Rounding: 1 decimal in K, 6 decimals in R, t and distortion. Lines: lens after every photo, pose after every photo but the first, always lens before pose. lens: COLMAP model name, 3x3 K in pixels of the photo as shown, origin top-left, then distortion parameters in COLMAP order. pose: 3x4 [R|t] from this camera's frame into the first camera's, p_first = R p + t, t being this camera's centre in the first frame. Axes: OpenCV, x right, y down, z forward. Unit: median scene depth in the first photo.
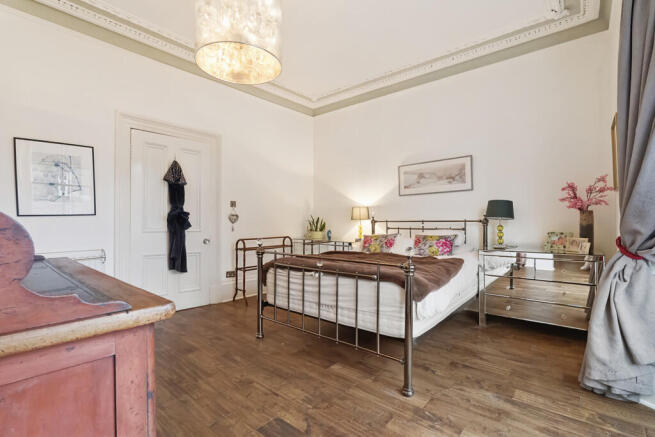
lens RADIAL K [[306.6, 0, 331.0], [0, 306.6, 217.9], [0, 0, 1]] dist [-0.017671, 0.002895]
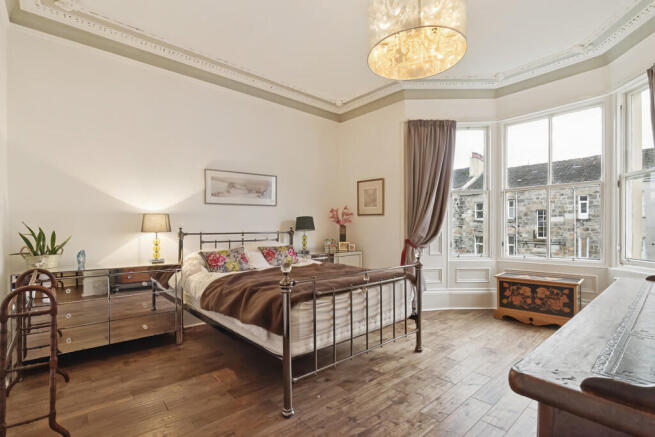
lens RADIAL K [[306.6, 0, 326.7], [0, 306.6, 224.1], [0, 0, 1]] dist [-0.017671, 0.002895]
pose [[0.148294, 0.017240, 0.988793, -0.635919], [-0.005869, 0.999846, -0.016552, -0.003074], [-0.988926, -0.003348, 0.148373, 0.604671]]
